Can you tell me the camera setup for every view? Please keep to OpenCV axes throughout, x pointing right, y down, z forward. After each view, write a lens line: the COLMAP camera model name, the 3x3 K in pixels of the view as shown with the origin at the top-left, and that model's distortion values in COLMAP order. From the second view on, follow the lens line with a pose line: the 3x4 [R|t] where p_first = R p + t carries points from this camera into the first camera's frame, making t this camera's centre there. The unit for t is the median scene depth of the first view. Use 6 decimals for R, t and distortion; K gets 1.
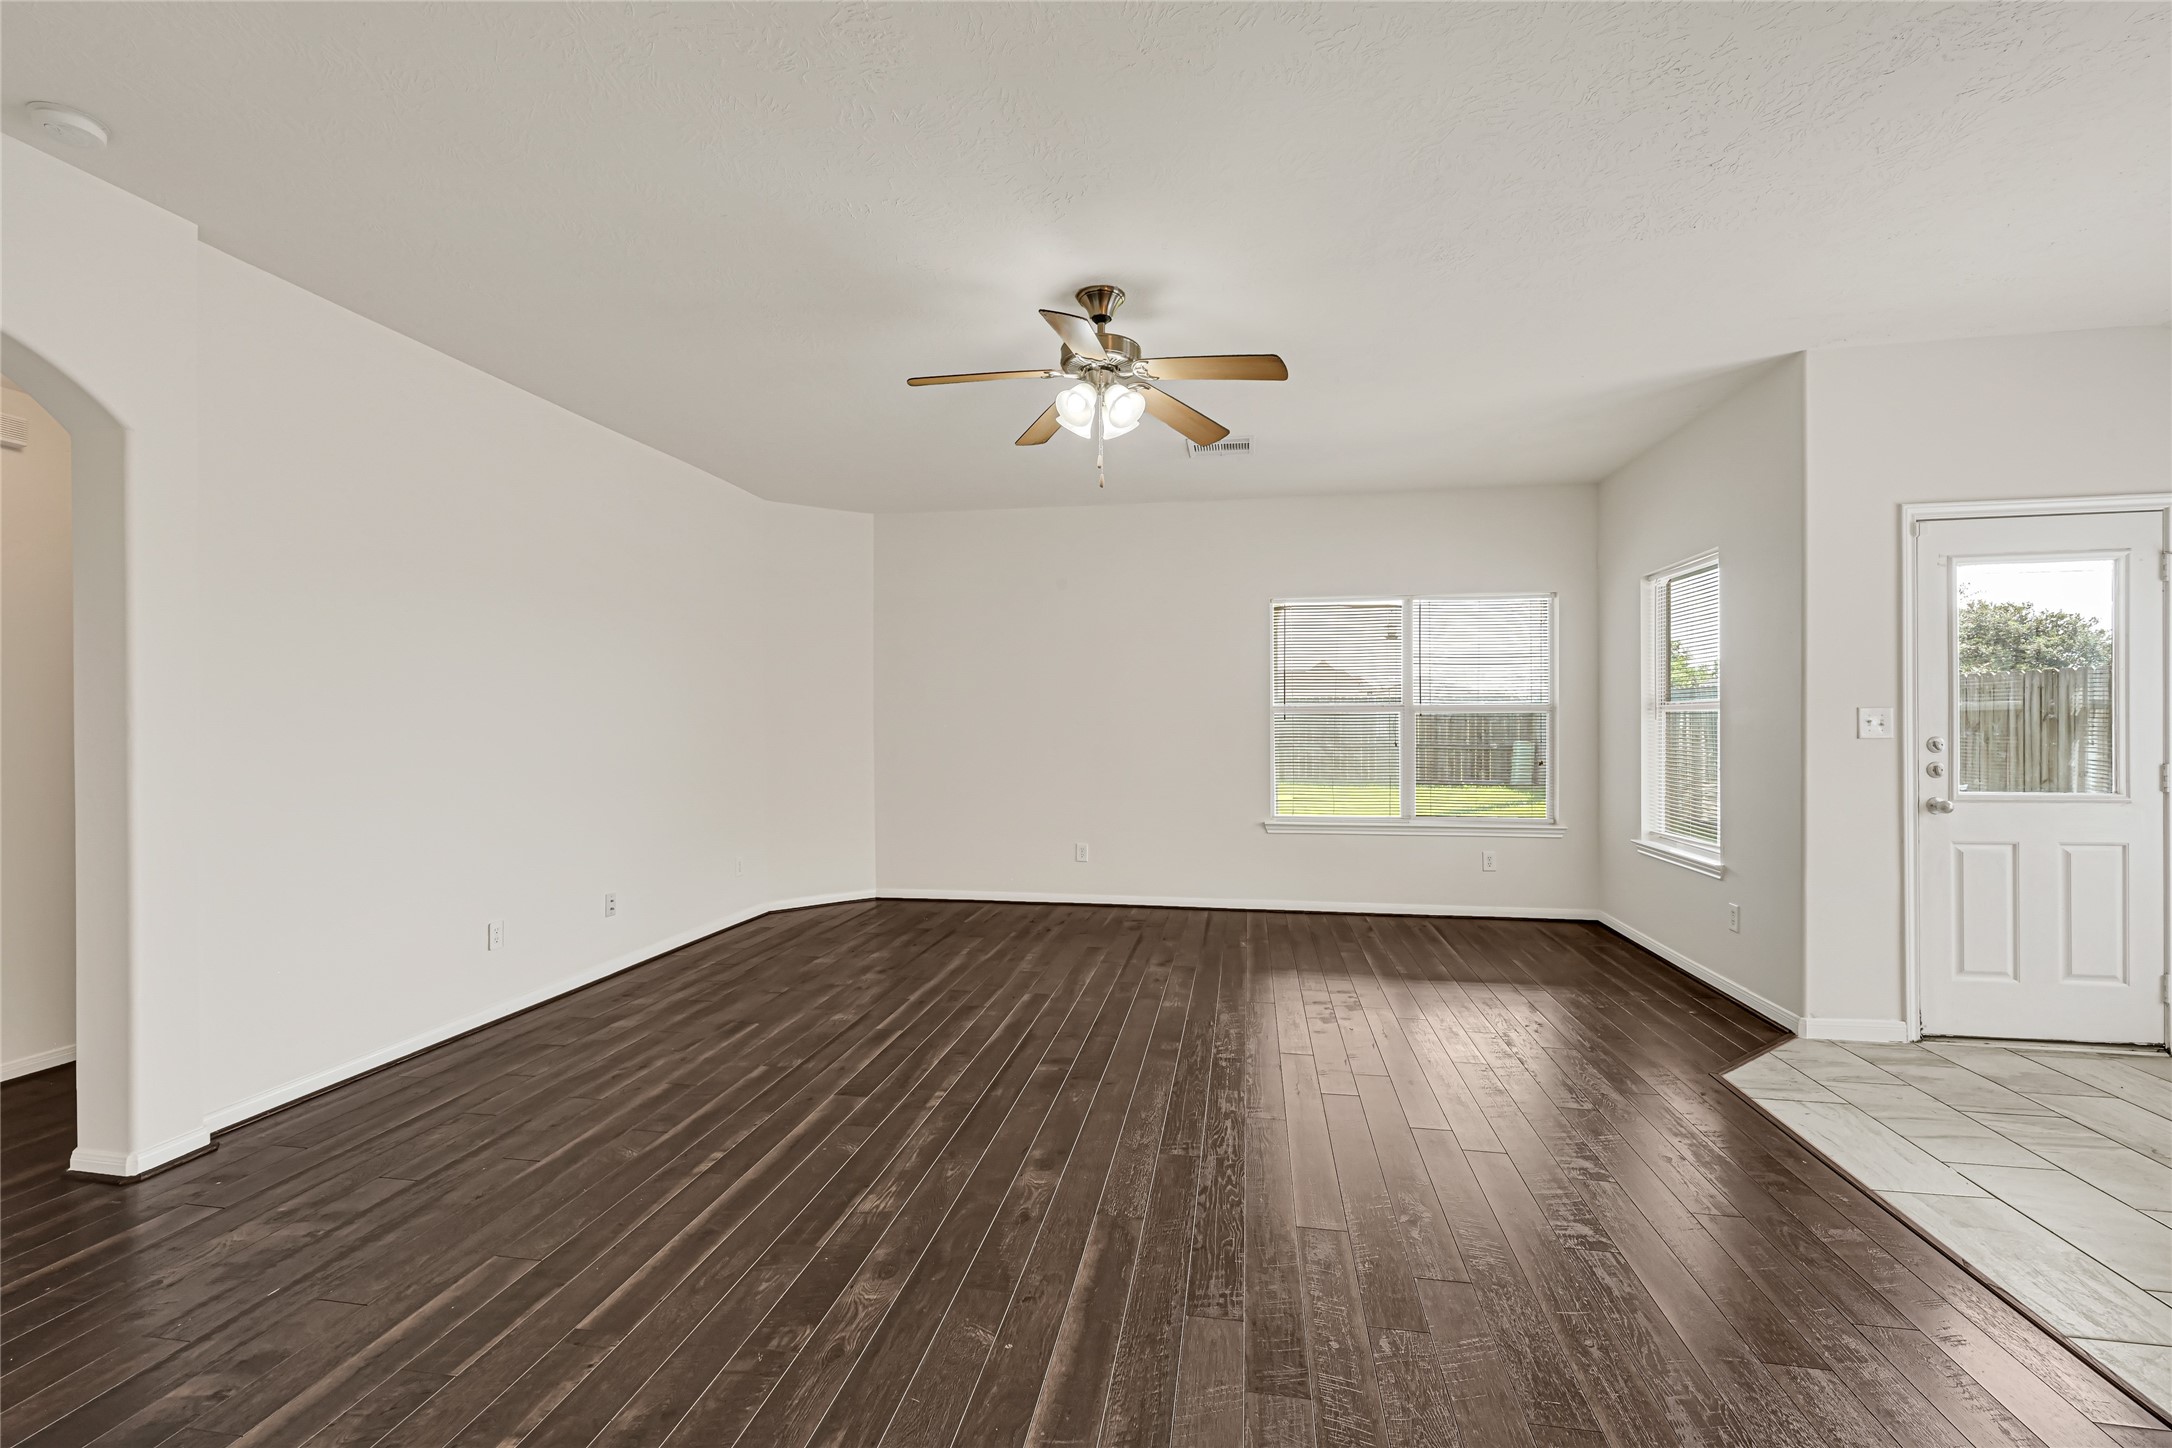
lens RADIAL K [[918.9, 0, 1087.5], [0, 918.9, 728.9], [0, 0, 1]] dist [-0.000041, 0.000256]
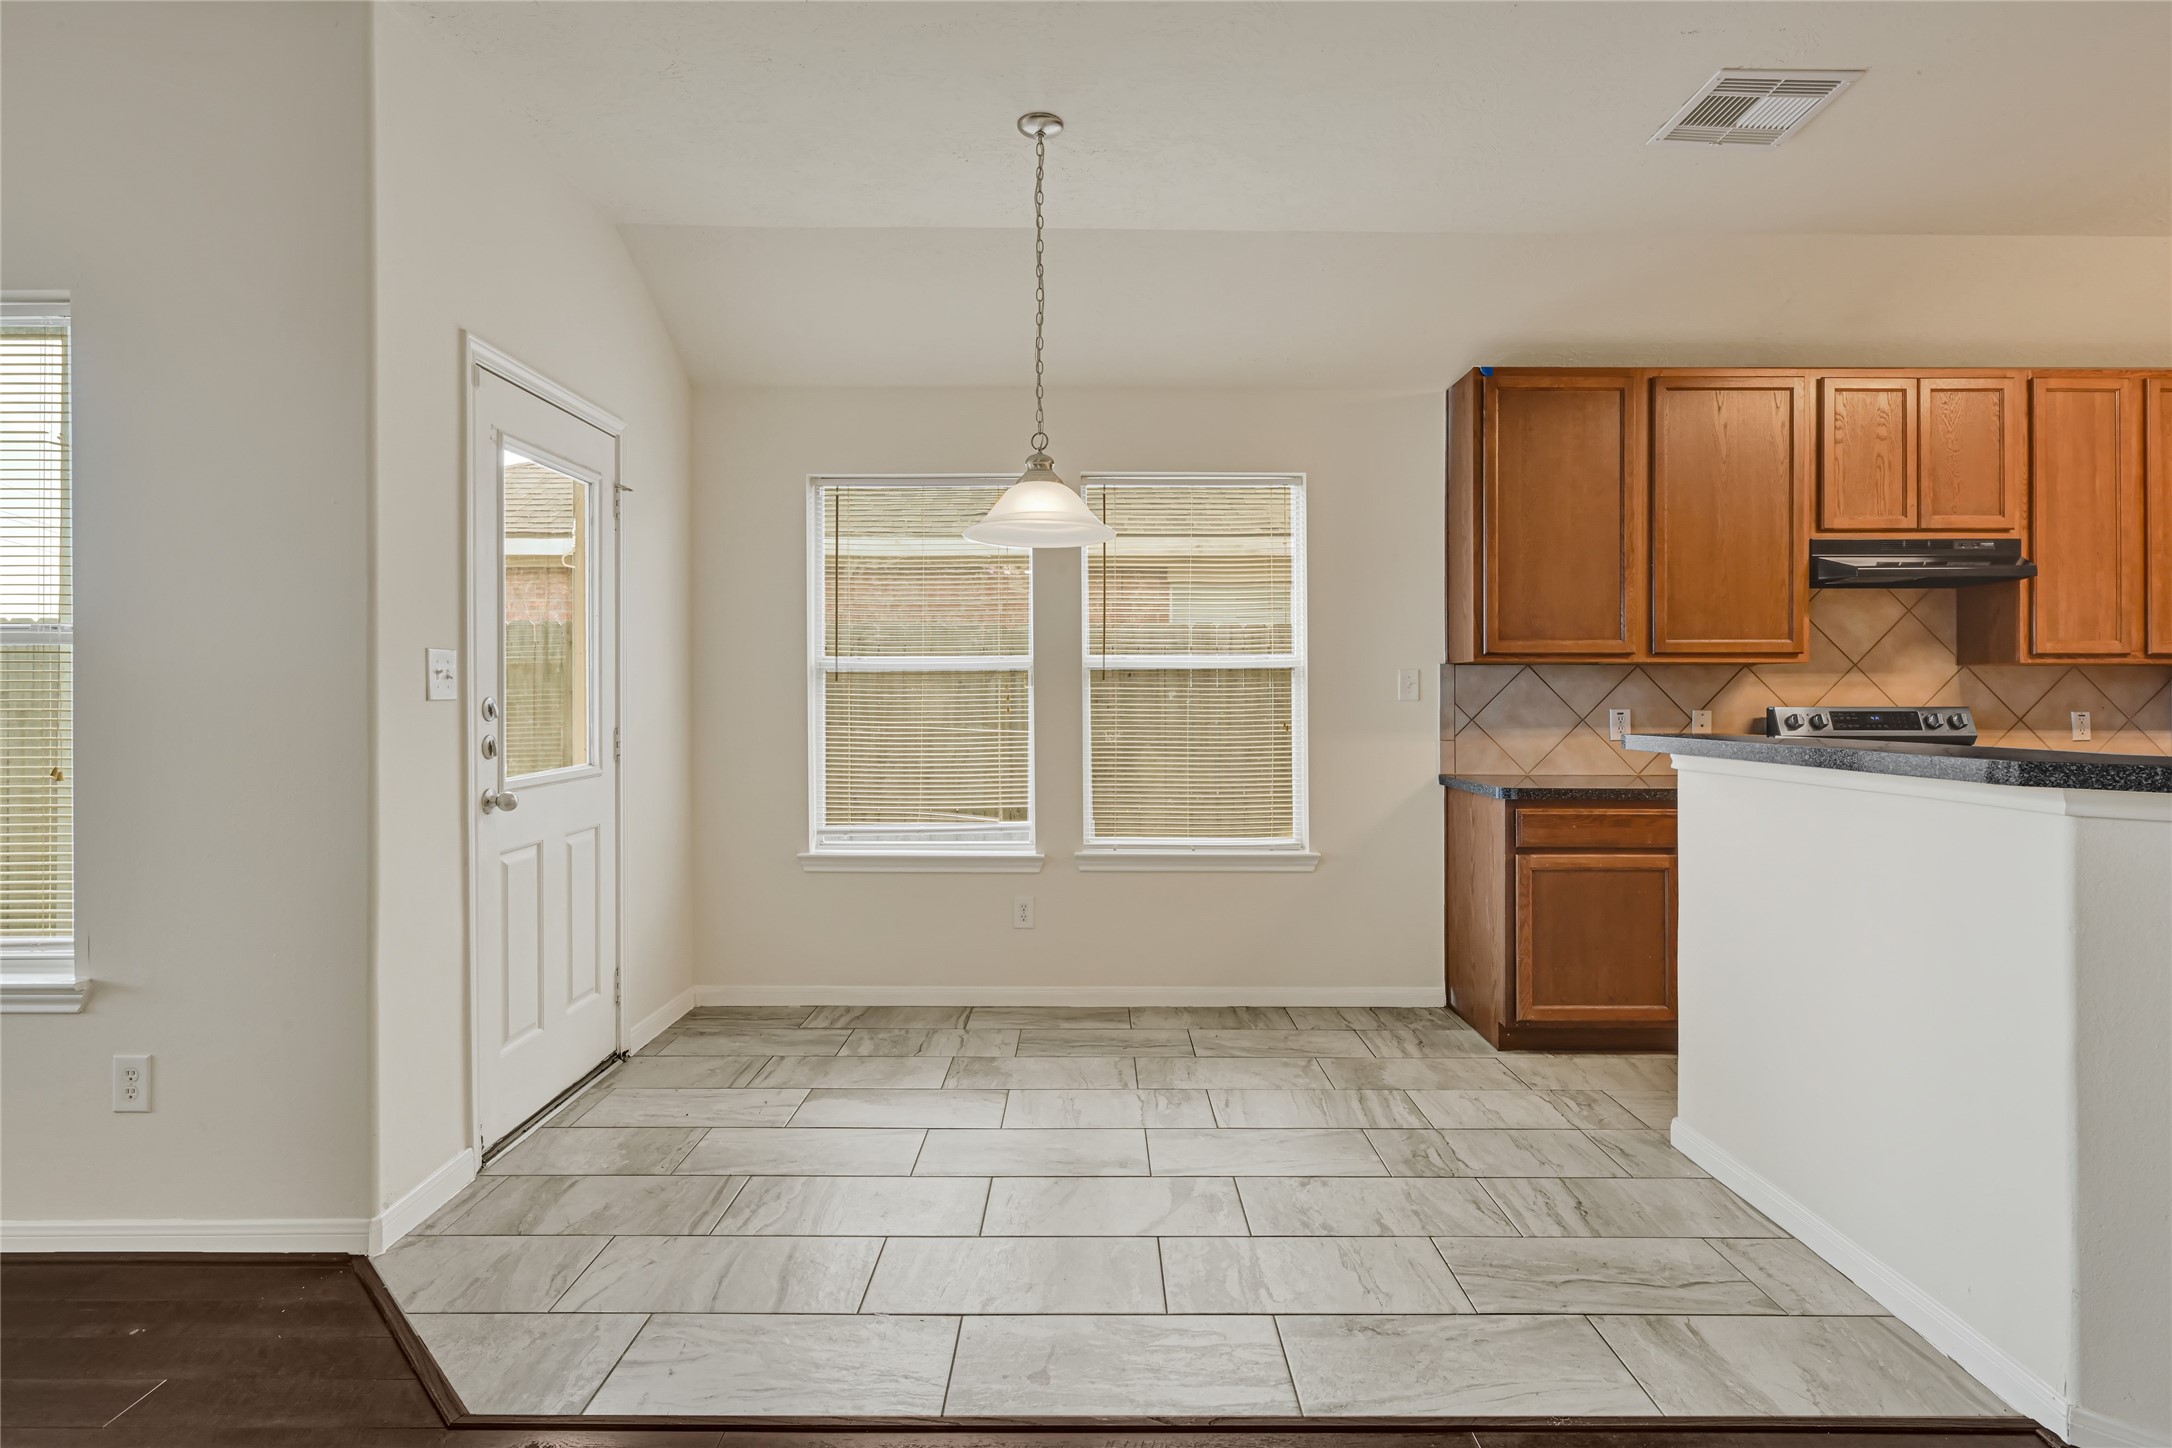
lens RADIAL K [[1084.5, 0, 1089.6], [0, 1084.5, 691.6], [0, 0, 1]] dist [-0.000943, 0.000202]
pose [[-0.168606, 0.006231, 0.985664, 0.078321], [0.007578, 0.999959, -0.005025, 0.011787], [-0.985654, 0.006622, -0.168647, 0.704841]]
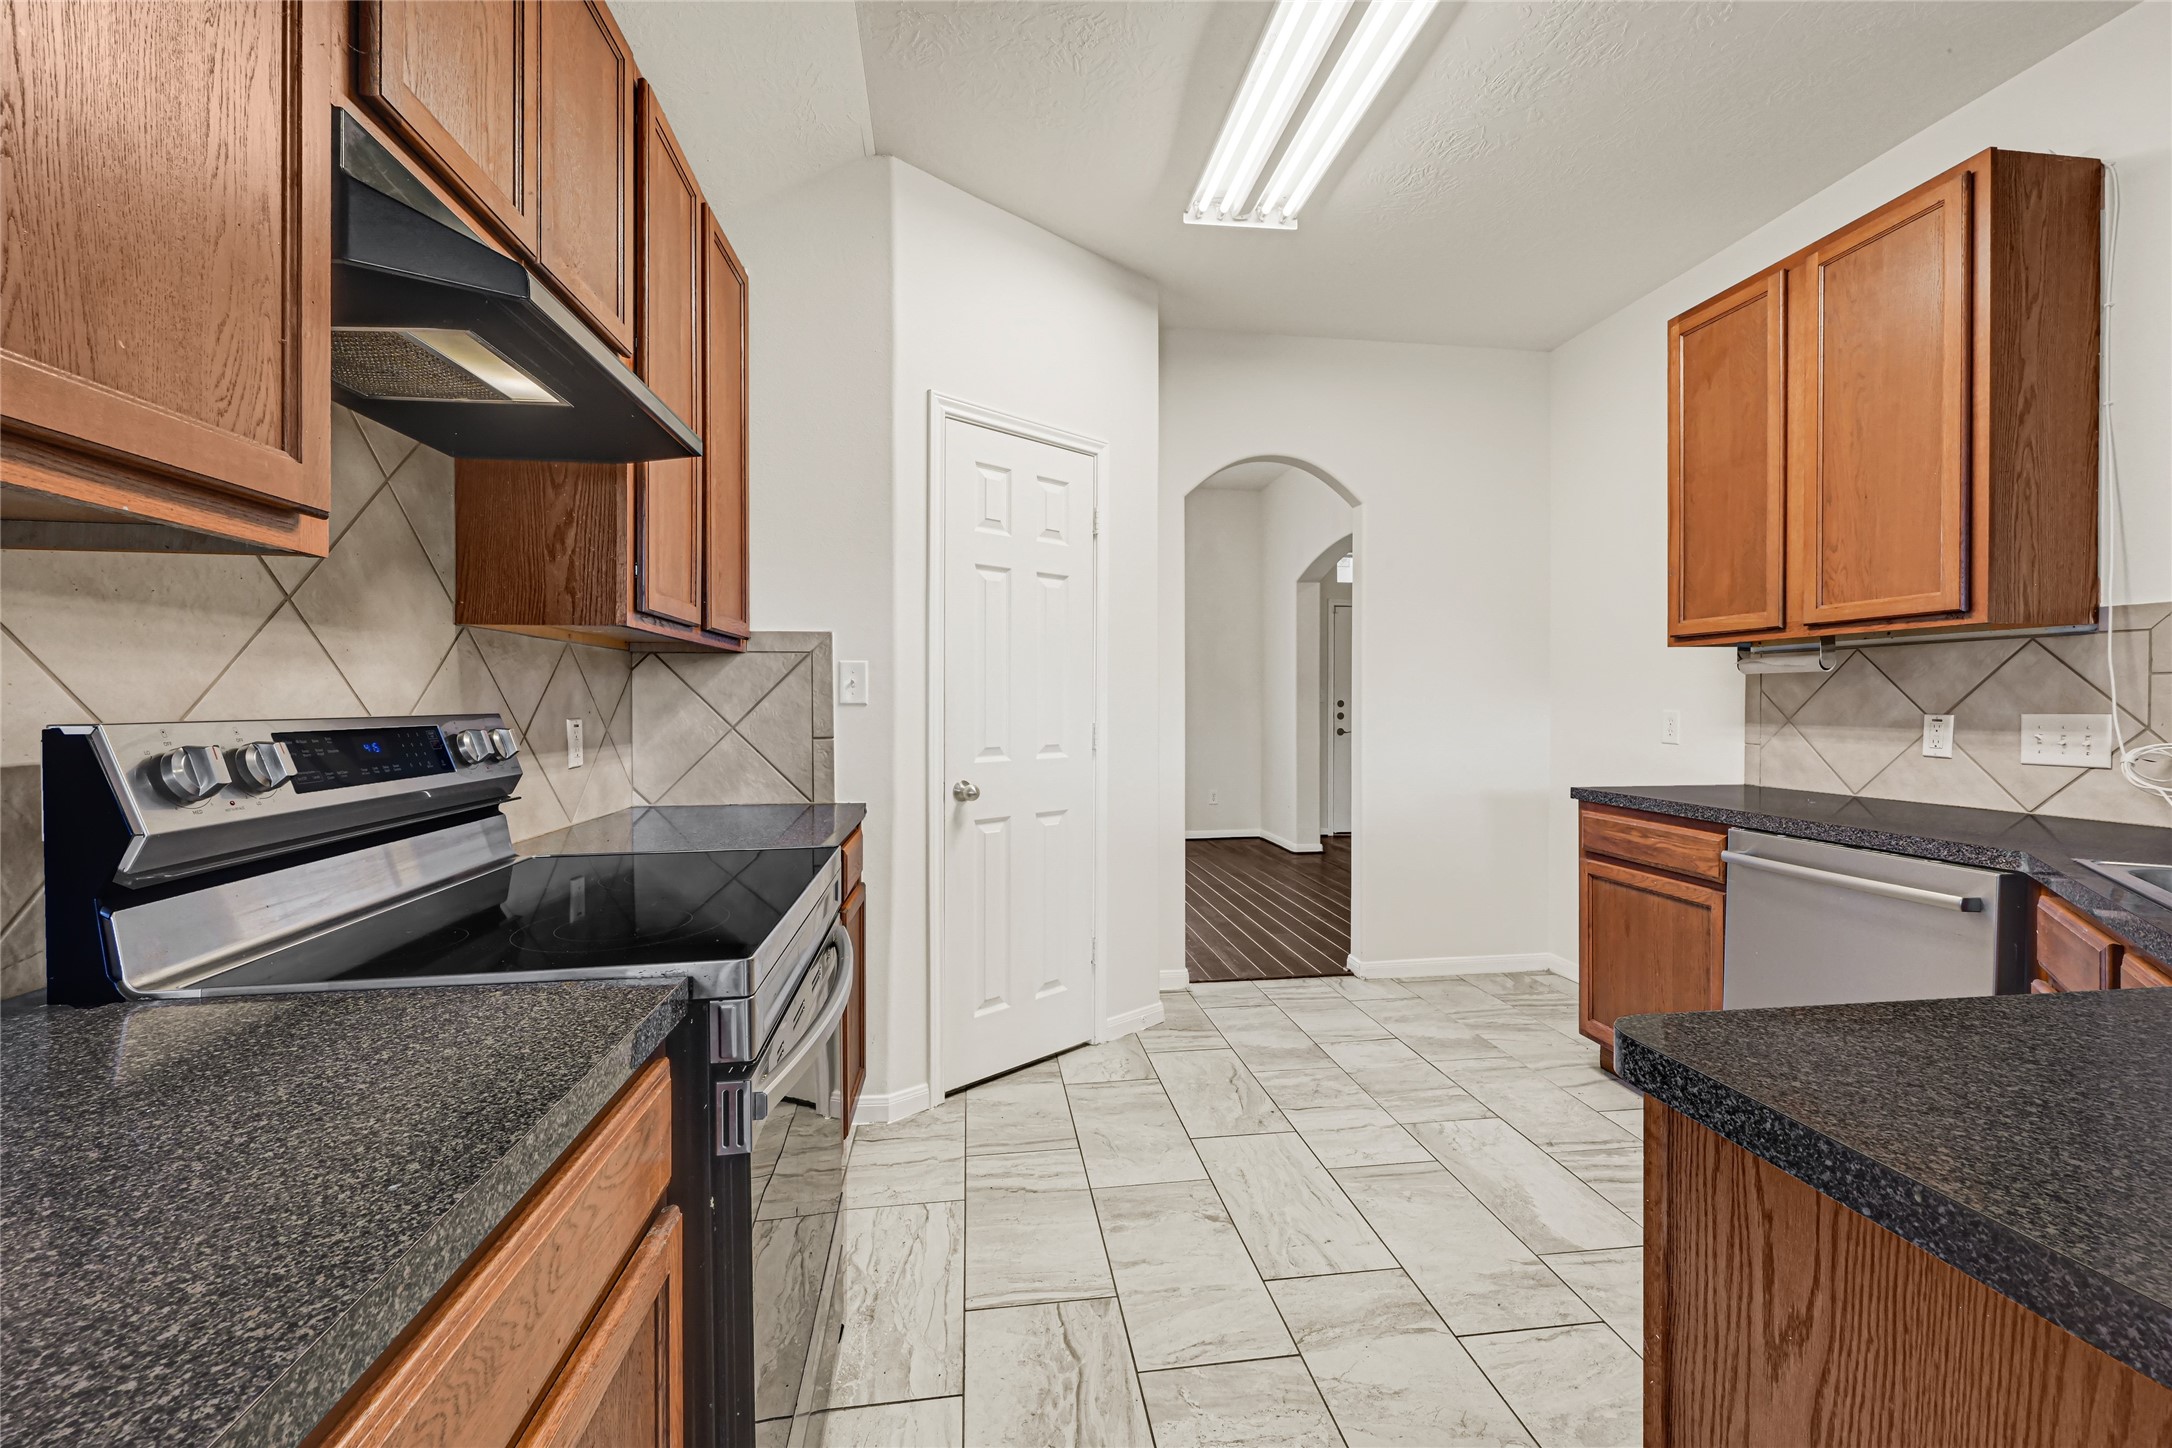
lens RADIAL K [[878.6, 0, 1083.7], [0, 878.6, 709.1], [0, 0, 1]] dist [-0.000175, 0.000467]
pose [[-0.953807, 0.004567, -0.300384, 0.908494], [0.000049, 0.999887, 0.015048, 0.020734], [0.300419, 0.014338, -0.953700, 0.097943]]
